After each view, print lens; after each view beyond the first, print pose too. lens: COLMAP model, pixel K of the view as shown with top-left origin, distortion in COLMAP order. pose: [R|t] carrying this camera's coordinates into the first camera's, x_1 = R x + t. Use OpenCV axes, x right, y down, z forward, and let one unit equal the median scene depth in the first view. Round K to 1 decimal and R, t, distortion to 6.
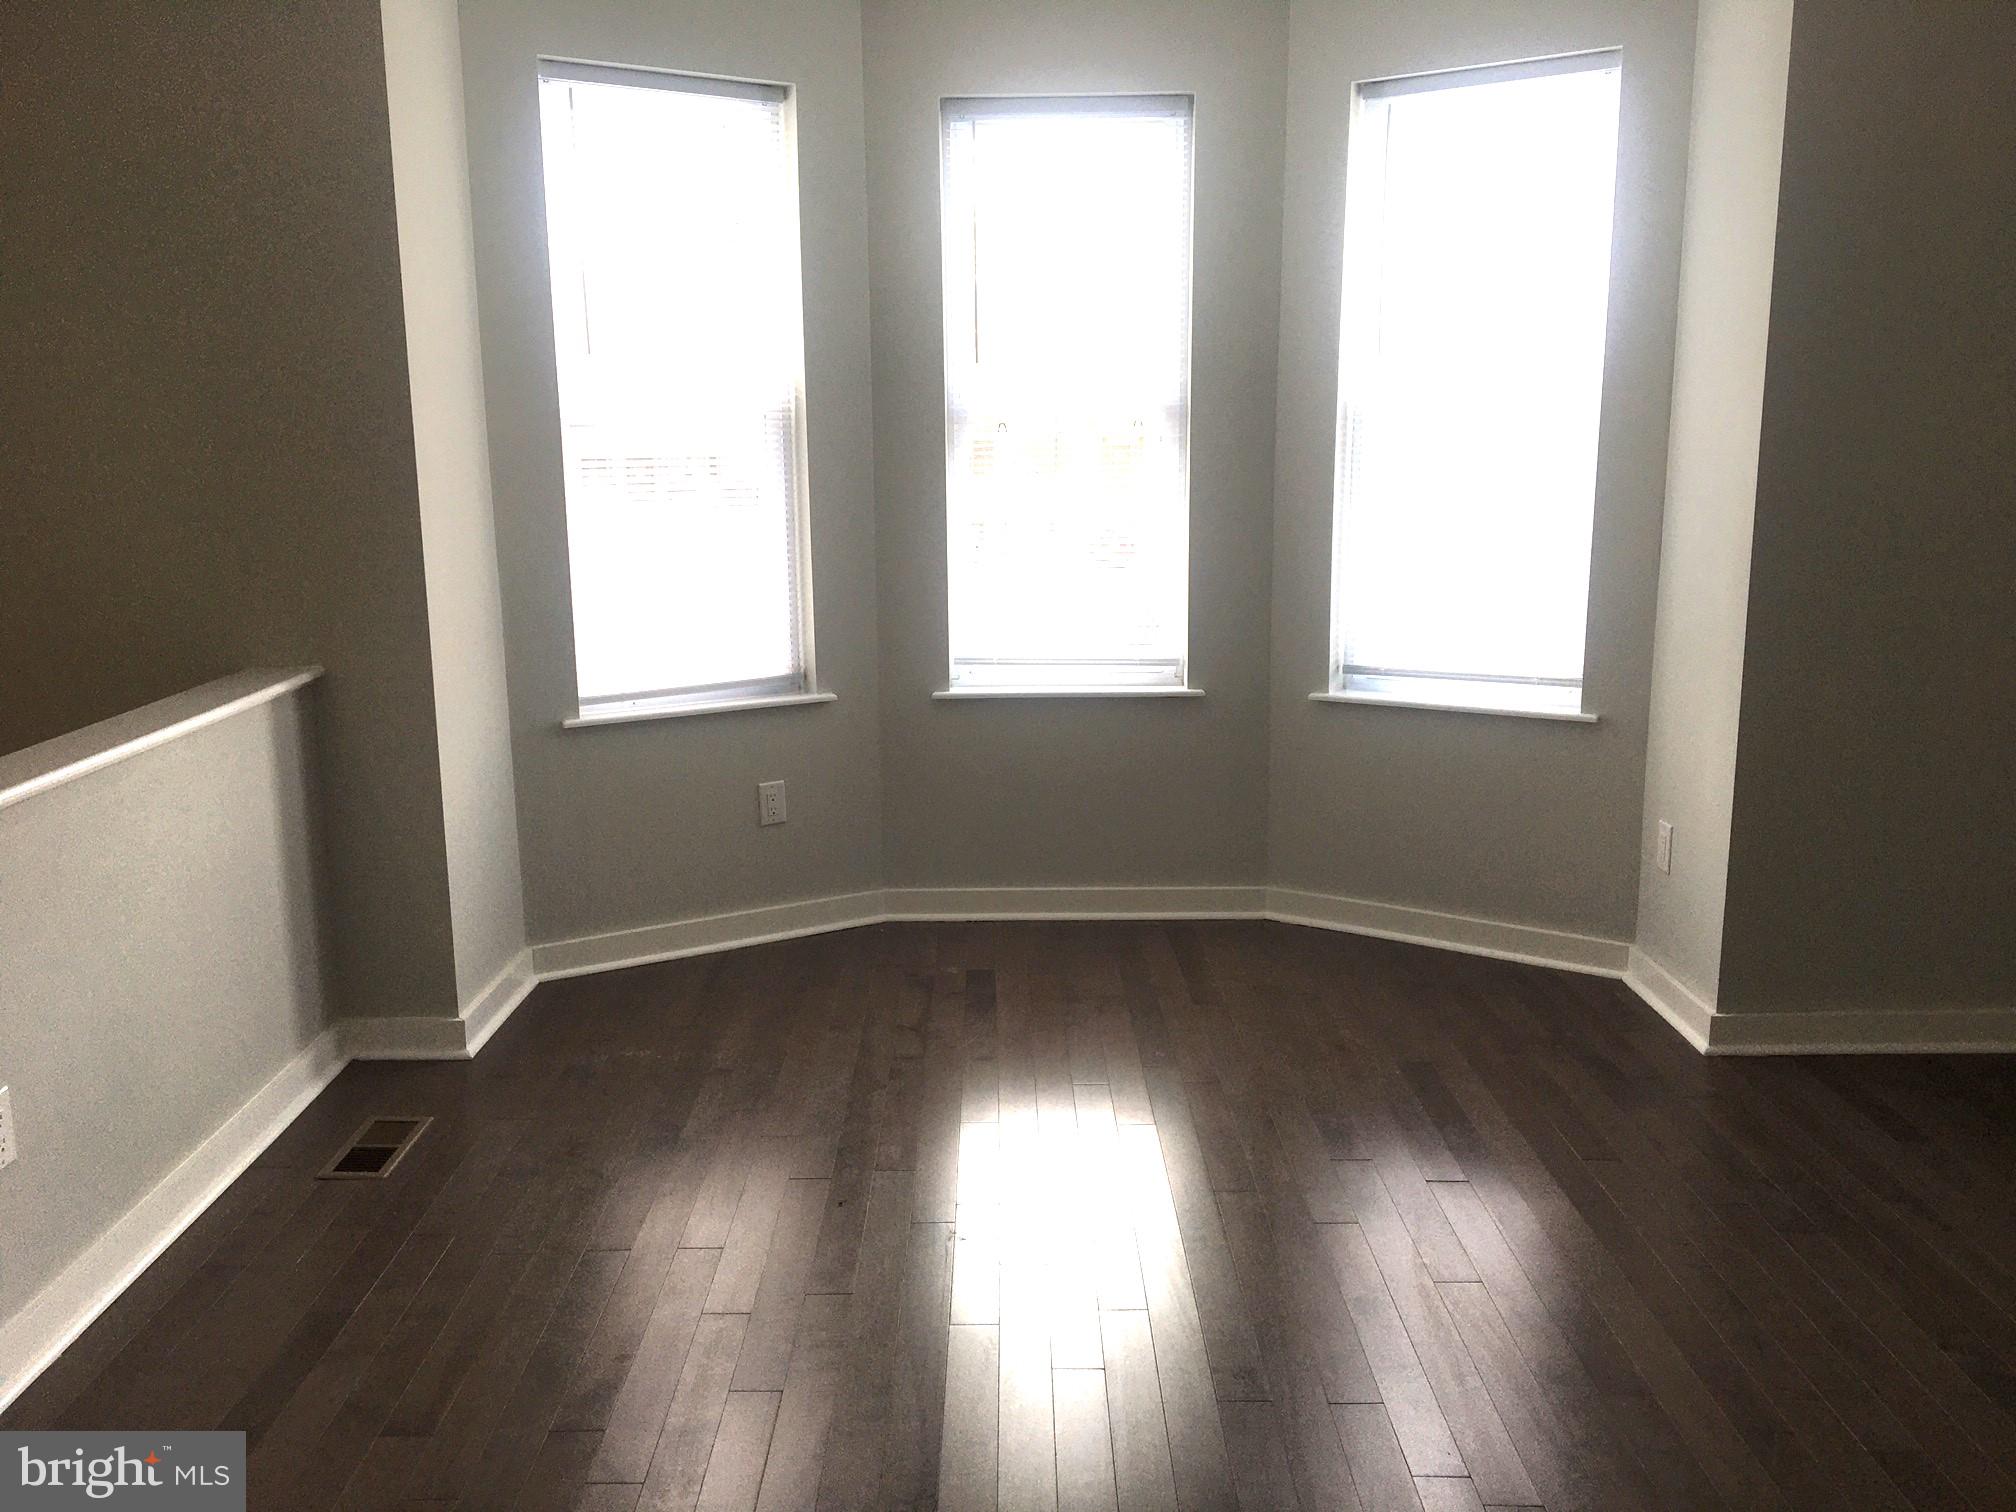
lens RADIAL K [[1611.4, 0, 1008.0], [0, 1611.4, 756.0], [0, 0, 1]] dist [0.073595, -0.120675]
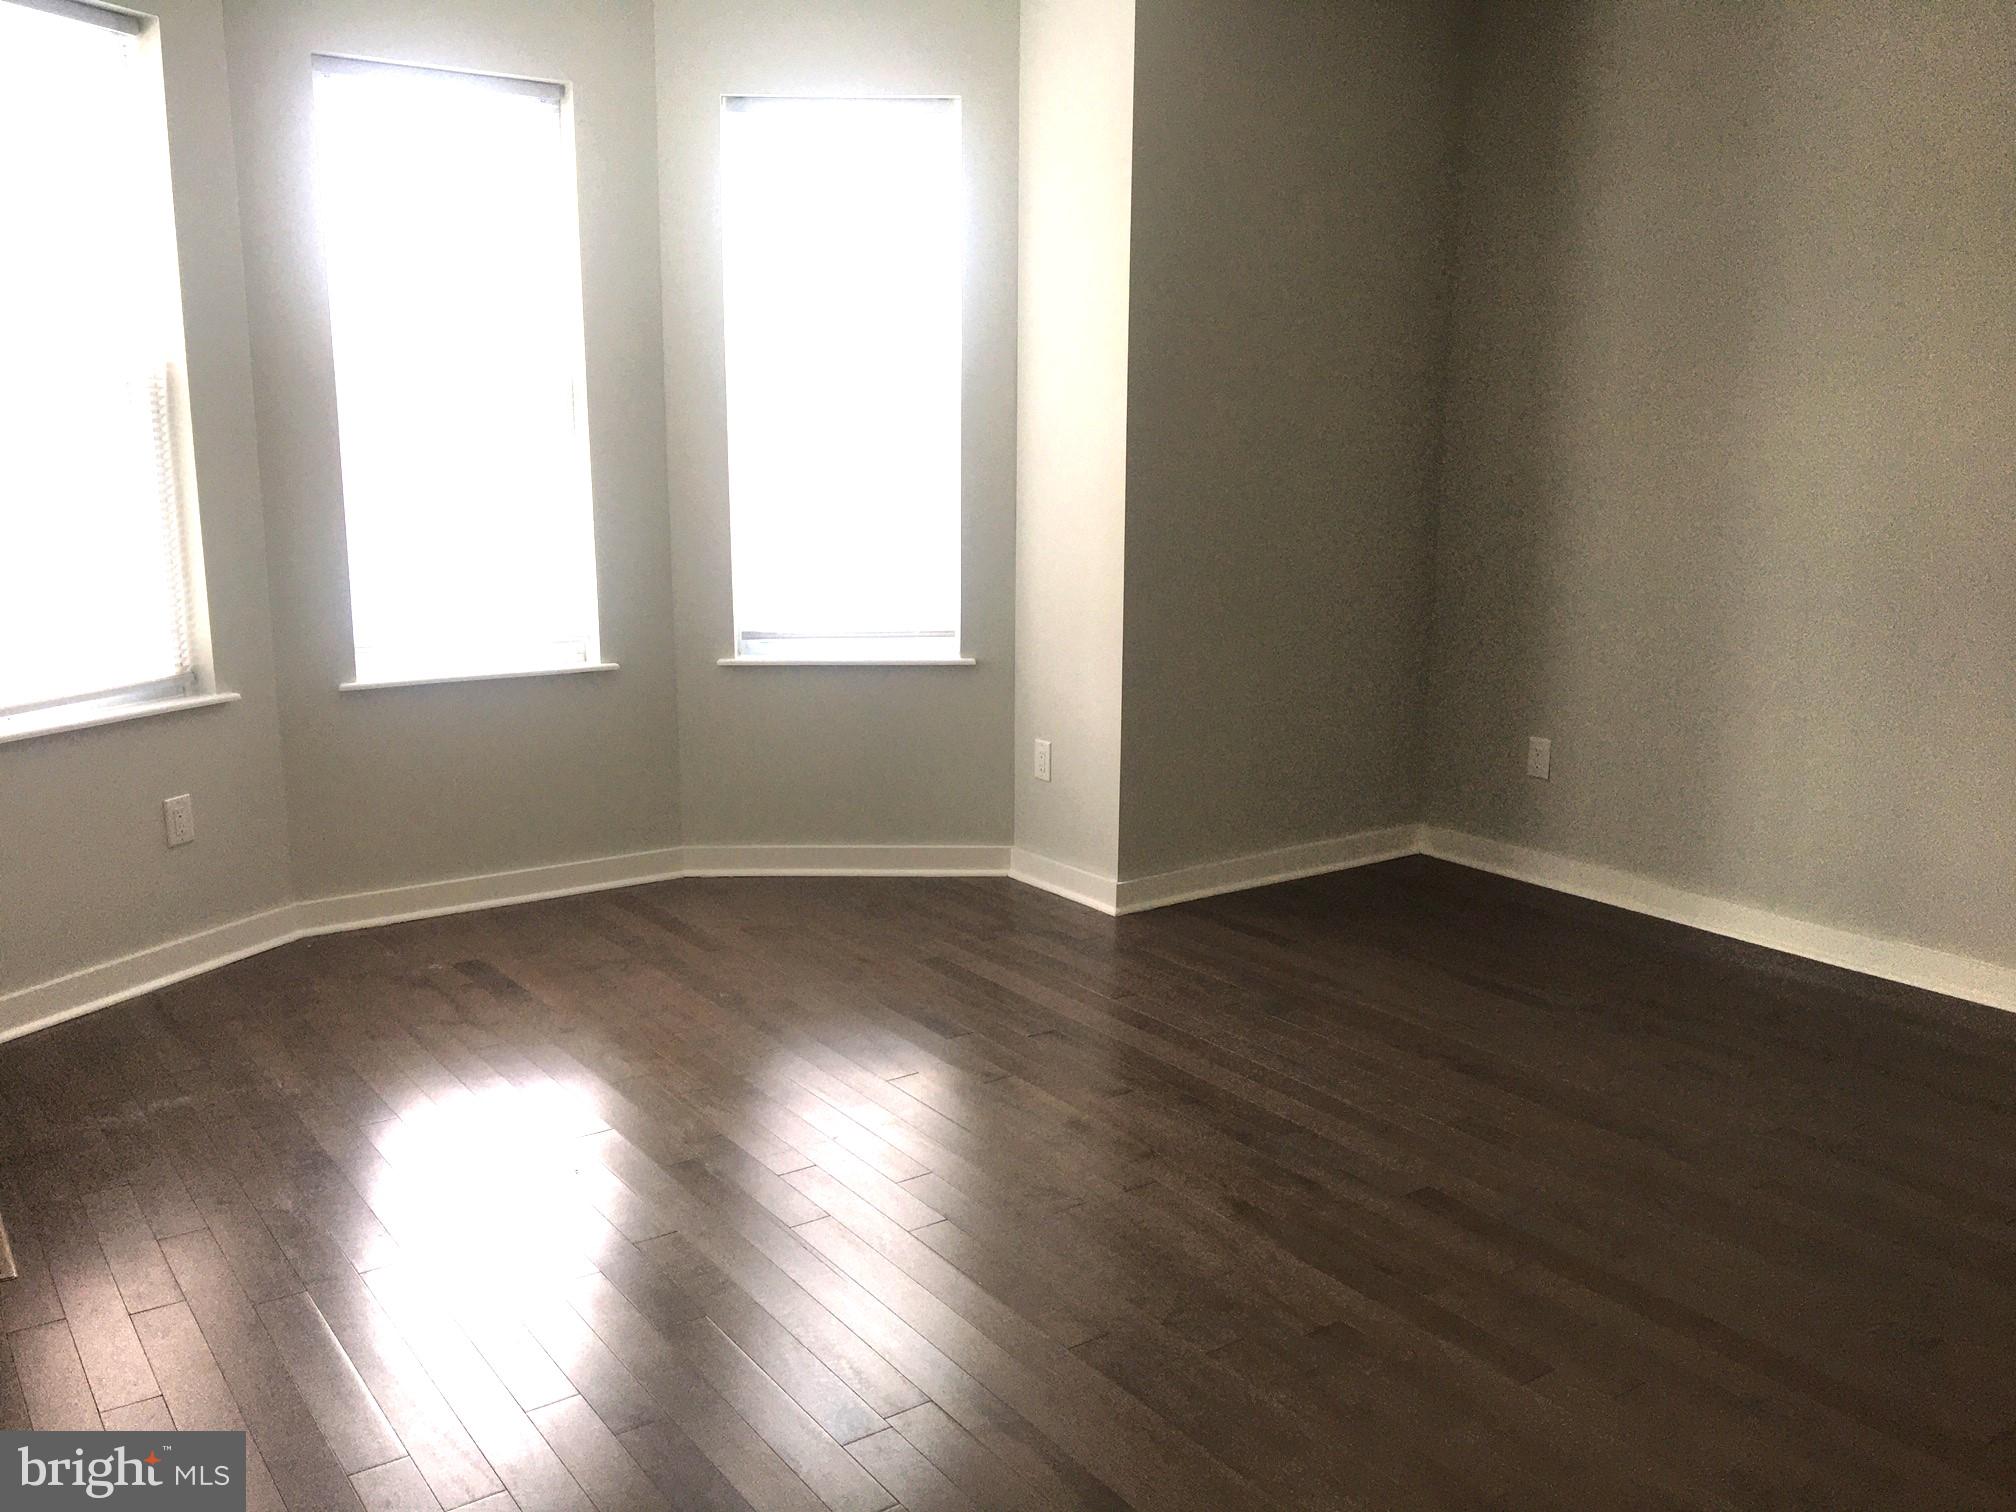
lens RADIAL K [[1663.5, 0, 1008.0], [0, 1663.5, 756.0], [0, 0, 1]] dist [0.097135, -0.150889]
pose [[0.816098, -0.098576, 0.569444, -0.312096], [0.092593, 0.994919, 0.039530, -0.000756], [-0.570447, 0.020466, 0.821079, -0.022818]]
